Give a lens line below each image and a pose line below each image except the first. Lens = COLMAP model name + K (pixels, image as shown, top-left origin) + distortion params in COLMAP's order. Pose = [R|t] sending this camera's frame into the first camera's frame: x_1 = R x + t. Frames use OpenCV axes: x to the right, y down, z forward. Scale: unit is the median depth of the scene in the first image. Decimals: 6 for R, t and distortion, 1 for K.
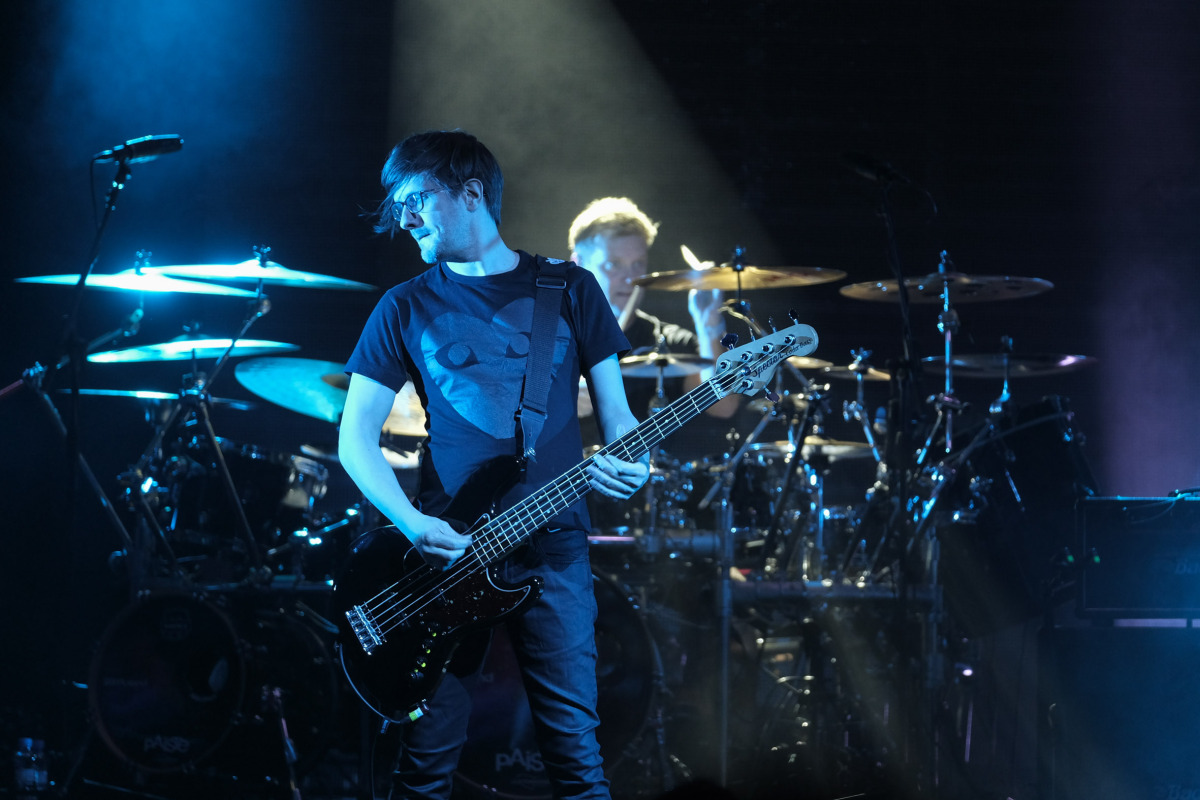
lens RADIAL K [[7132.1, 0, 598.7], [0, 7132.1, 402.0], [0, 0, 1]] dist [-0.041429, 0.000000]
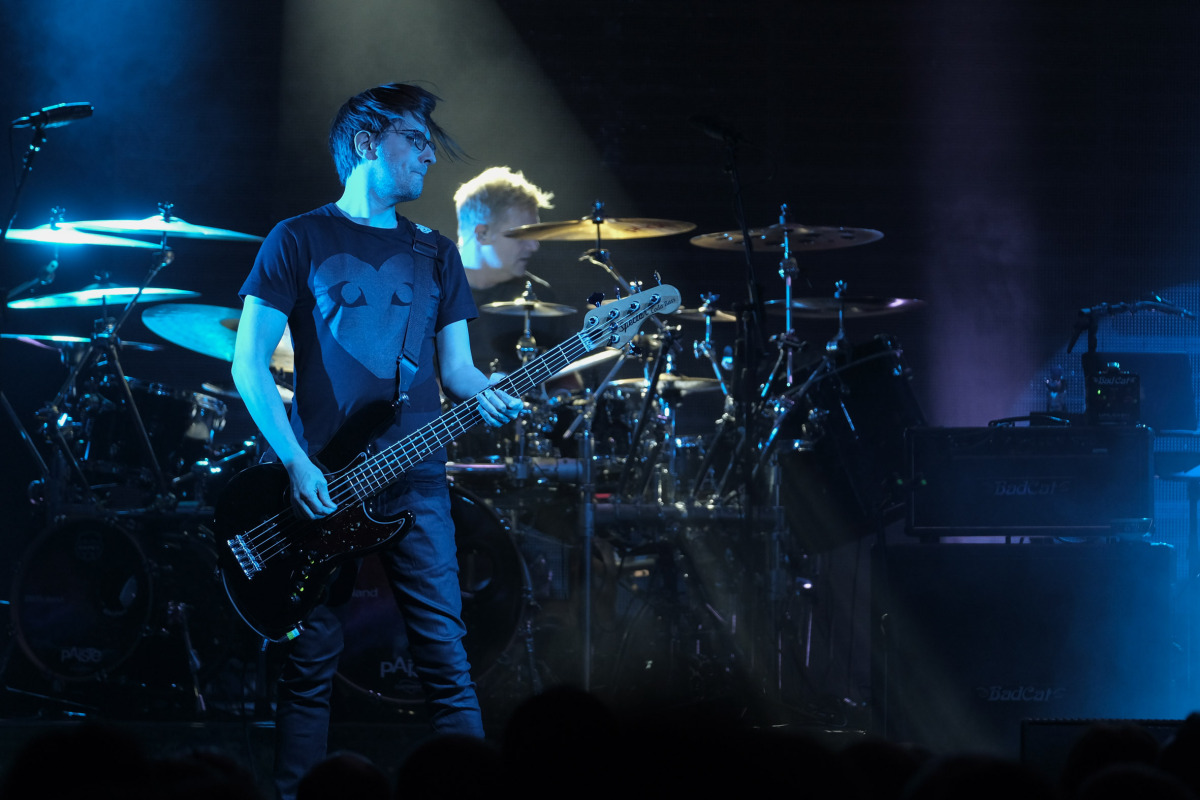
lens RADIAL K [[7132.1, 0, 600.9], [0, 7132.1, 397.7], [0, 0, 1]] dist [-0.041429, 0.000000]
pose [[0.999886, -0.005221, 0.014166, 0.004265], [0.005042, 0.999908, 0.012628, -0.005296], [-0.014231, -0.012555, 0.999820, -0.103219]]
